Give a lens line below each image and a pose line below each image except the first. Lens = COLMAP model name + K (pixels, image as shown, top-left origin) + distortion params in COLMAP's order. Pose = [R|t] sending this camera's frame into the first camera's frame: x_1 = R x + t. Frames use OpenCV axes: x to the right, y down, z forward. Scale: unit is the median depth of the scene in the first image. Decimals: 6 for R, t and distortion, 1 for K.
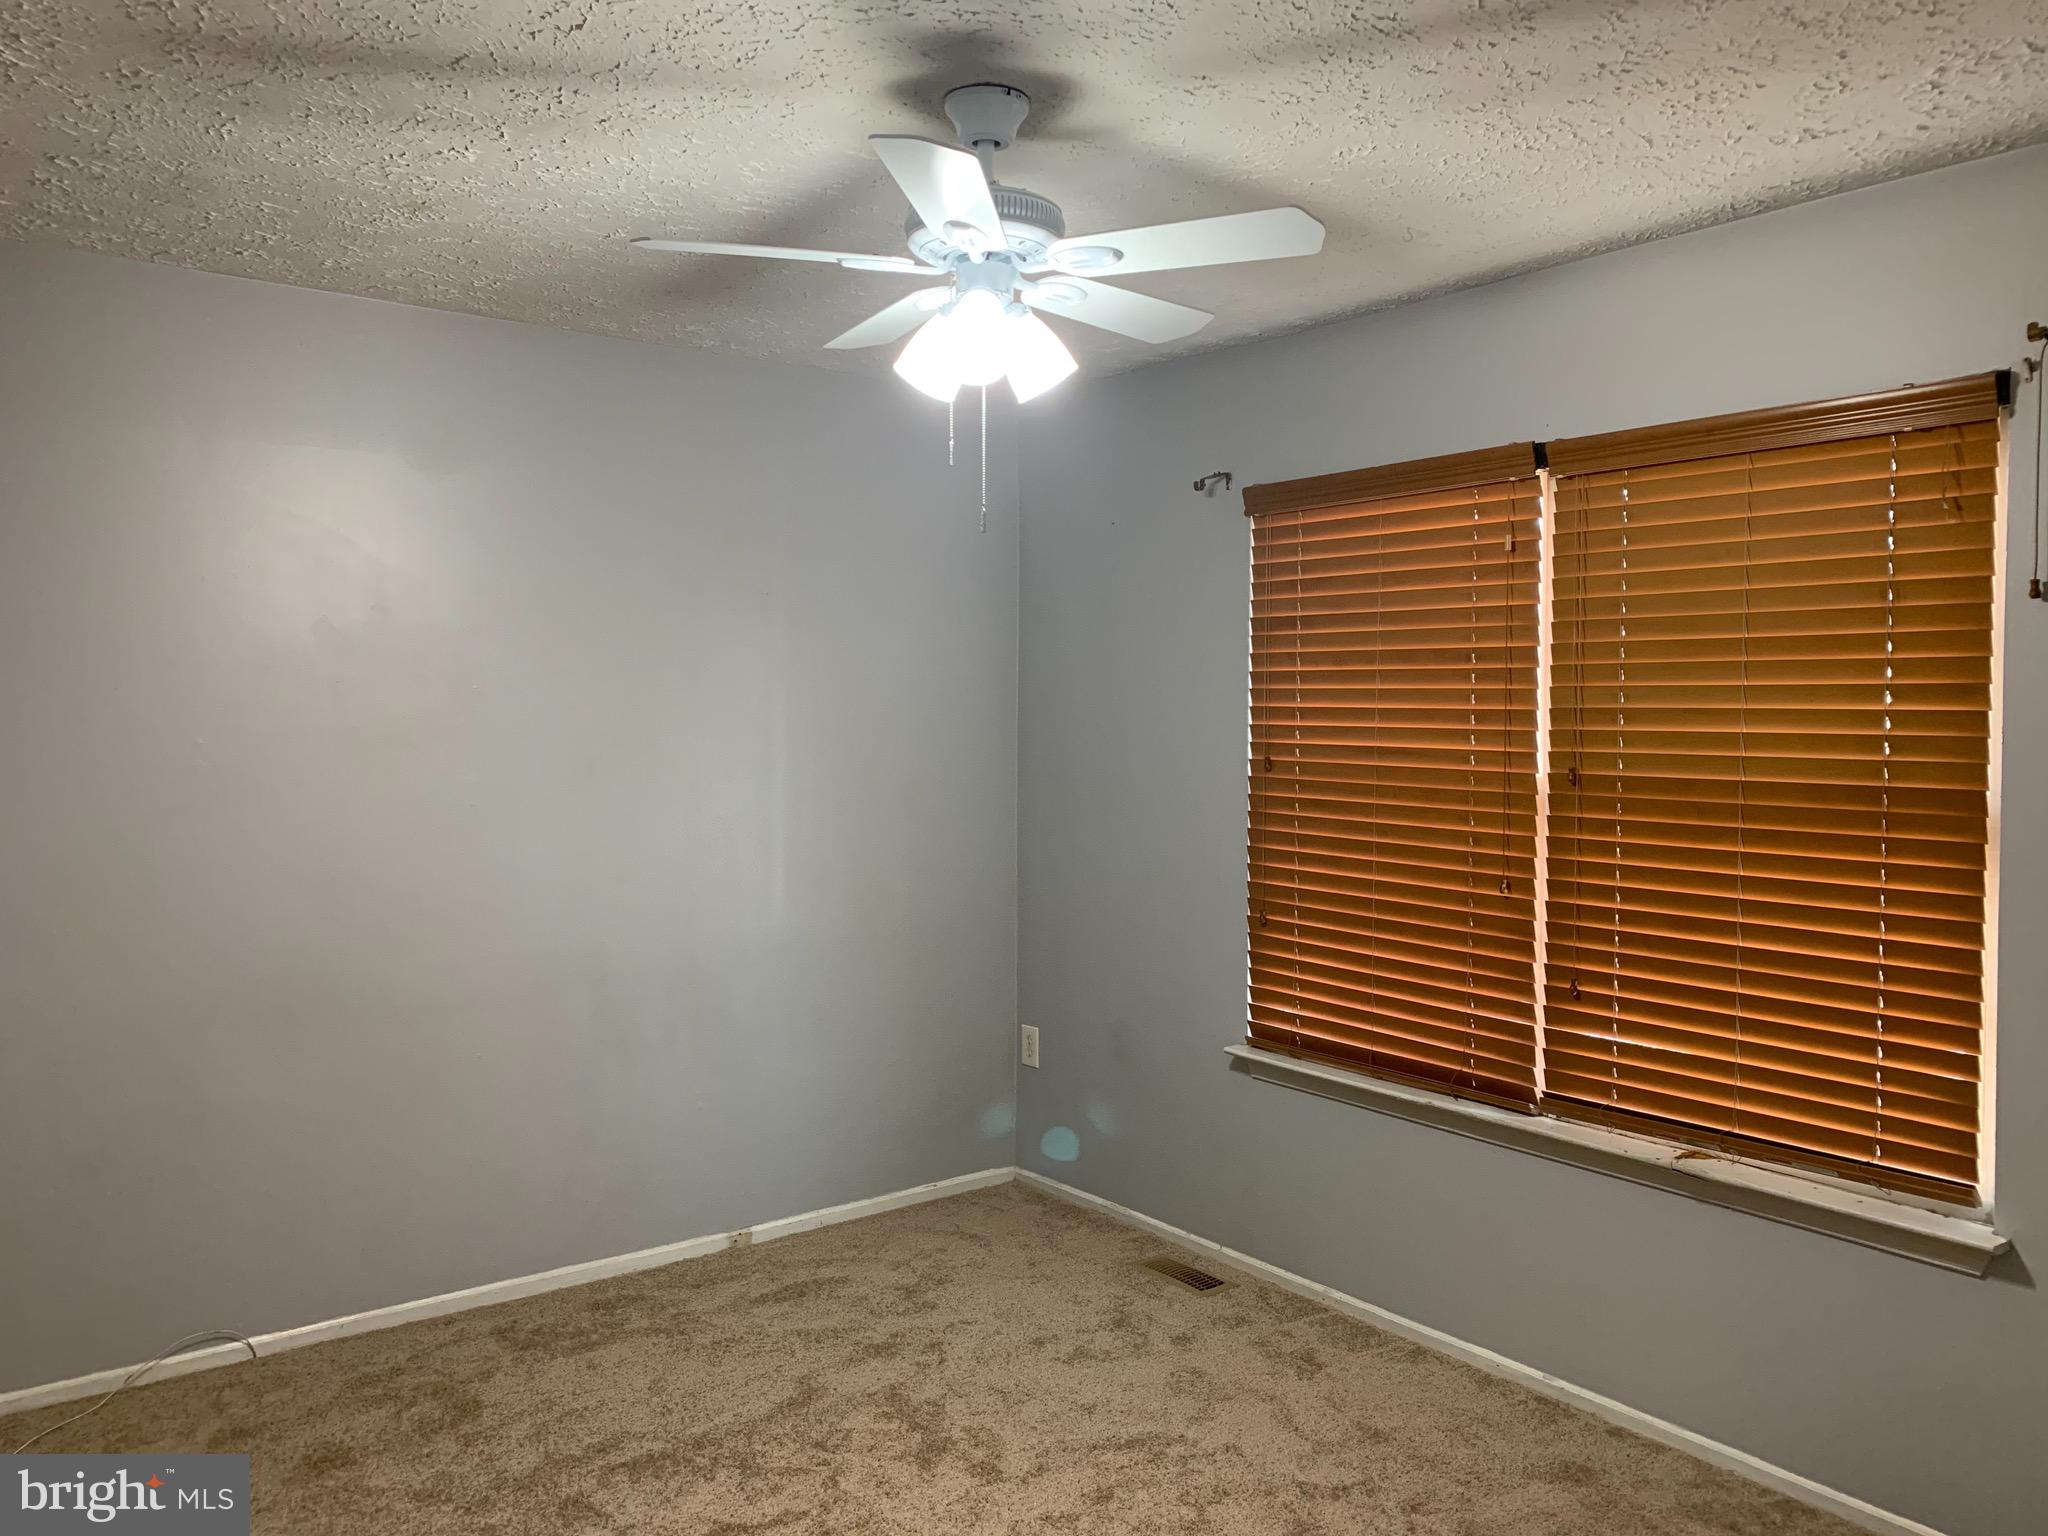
lens RADIAL K [[1549.9, 0, 979.6], [0, 1549.9, 751.2], [0, 0, 1]] dist [0.034113, -0.047865]
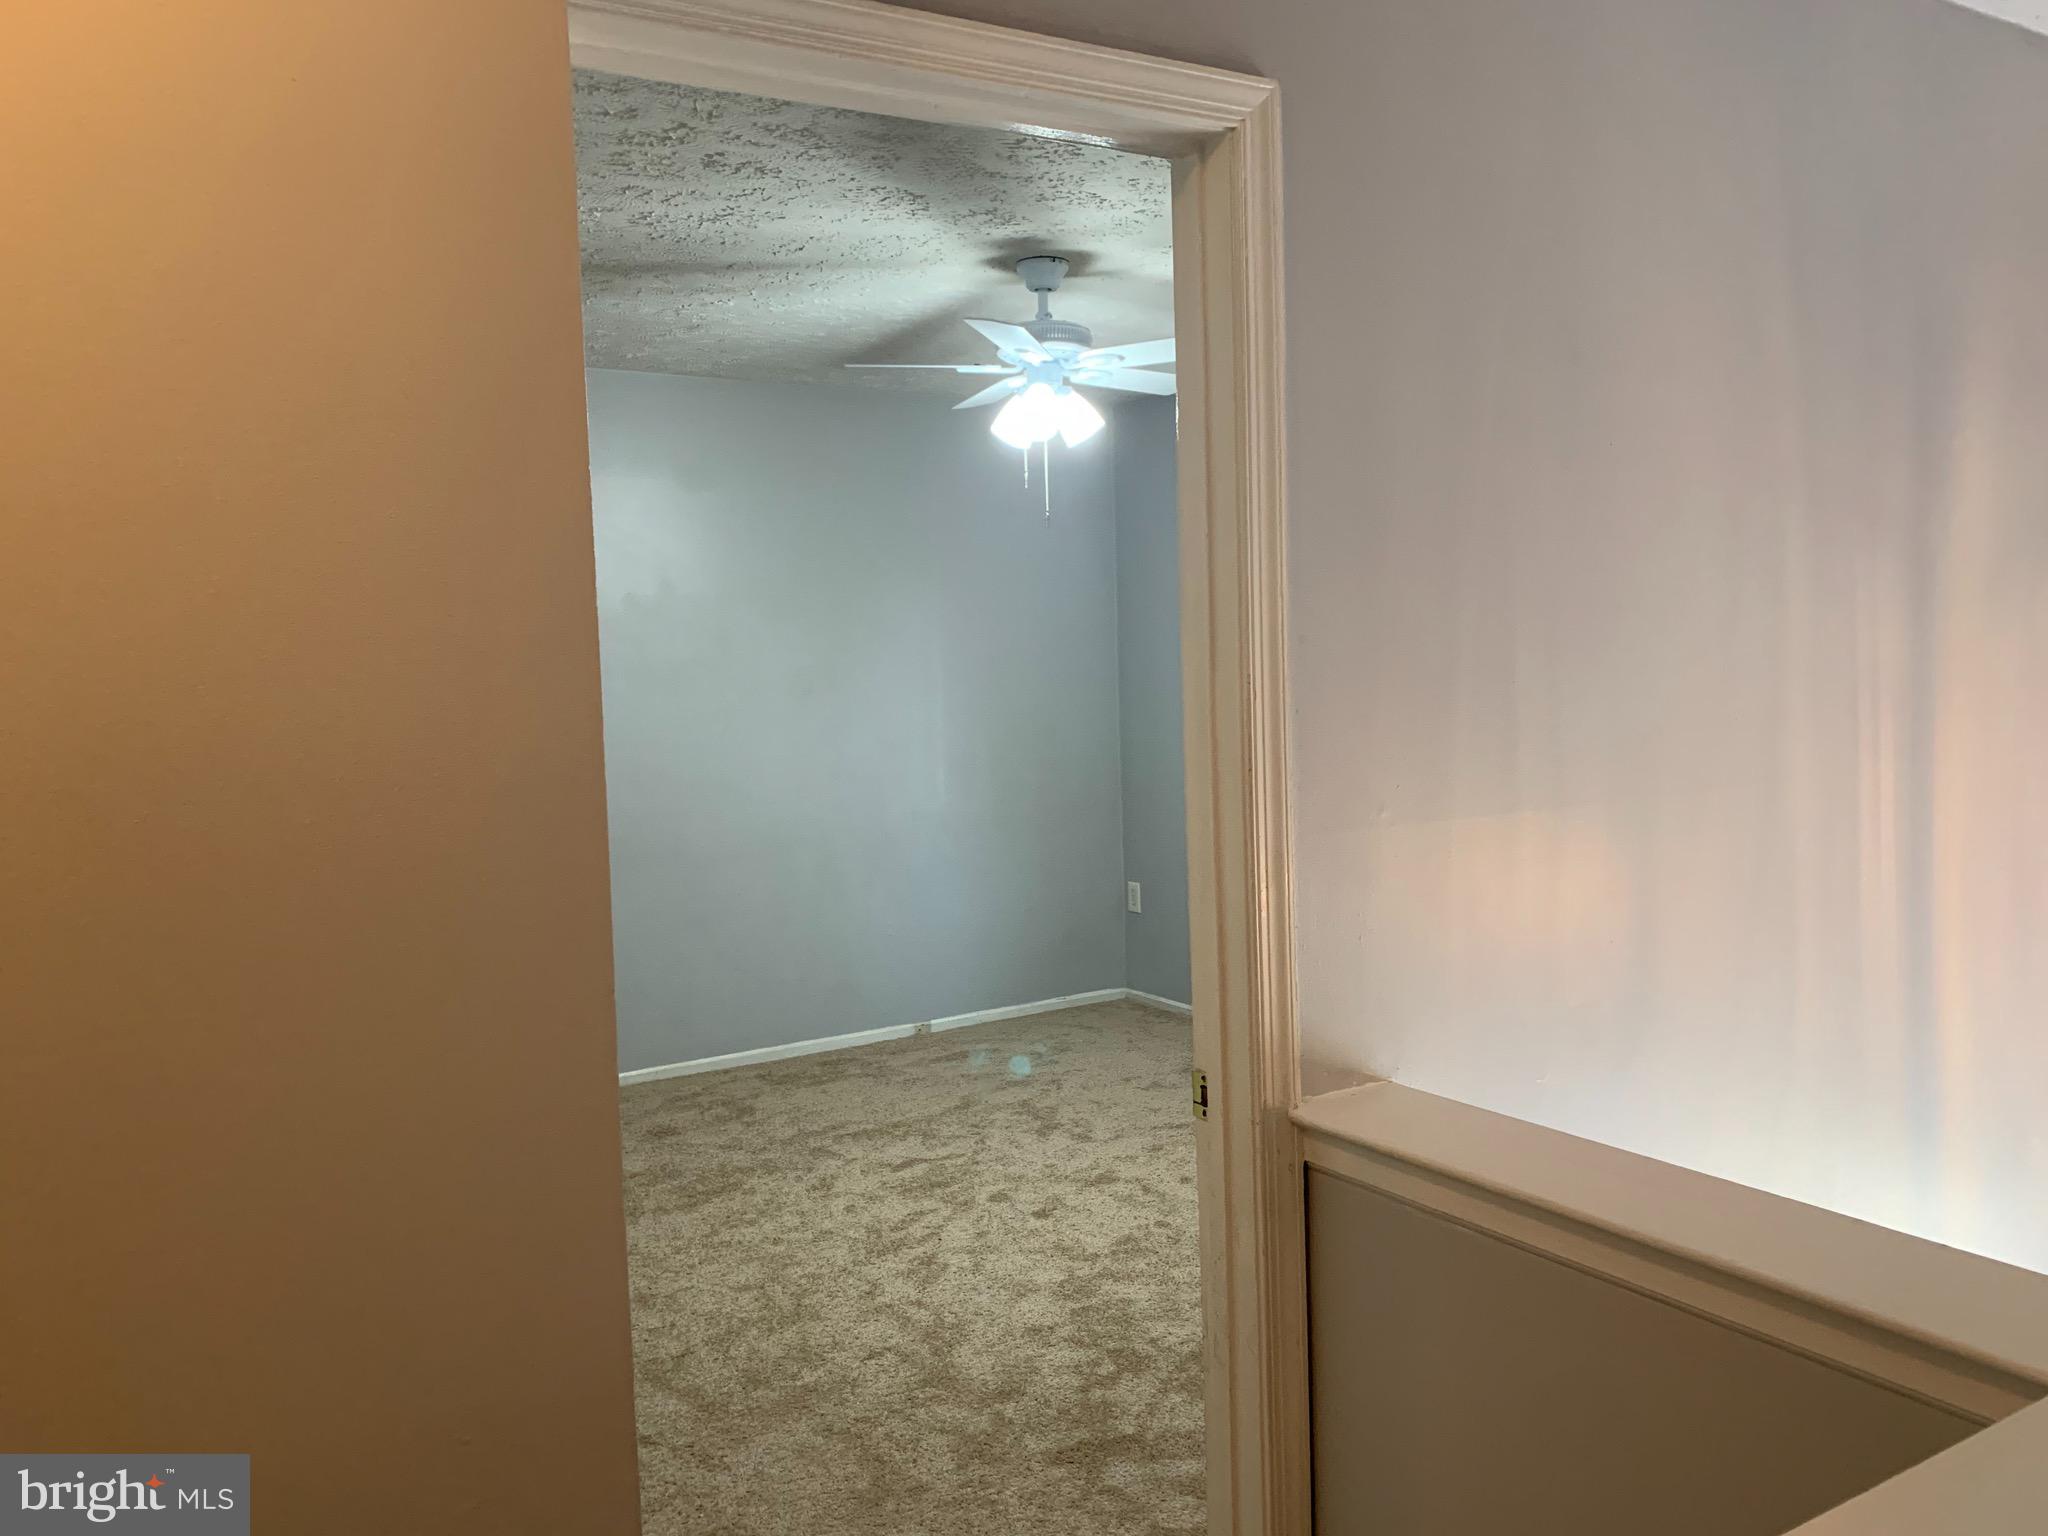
lens RADIAL K [[1549.9, 0, 1022.8], [0, 1549.9, 774.9], [0, 0, 1]] dist [0.034113, -0.047865]
pose [[0.995572, -0.022539, -0.091255, 0.089626], [0.026649, 0.998672, 0.044082, 0.034857], [0.090141, -0.046318, 0.994851, -0.484854]]
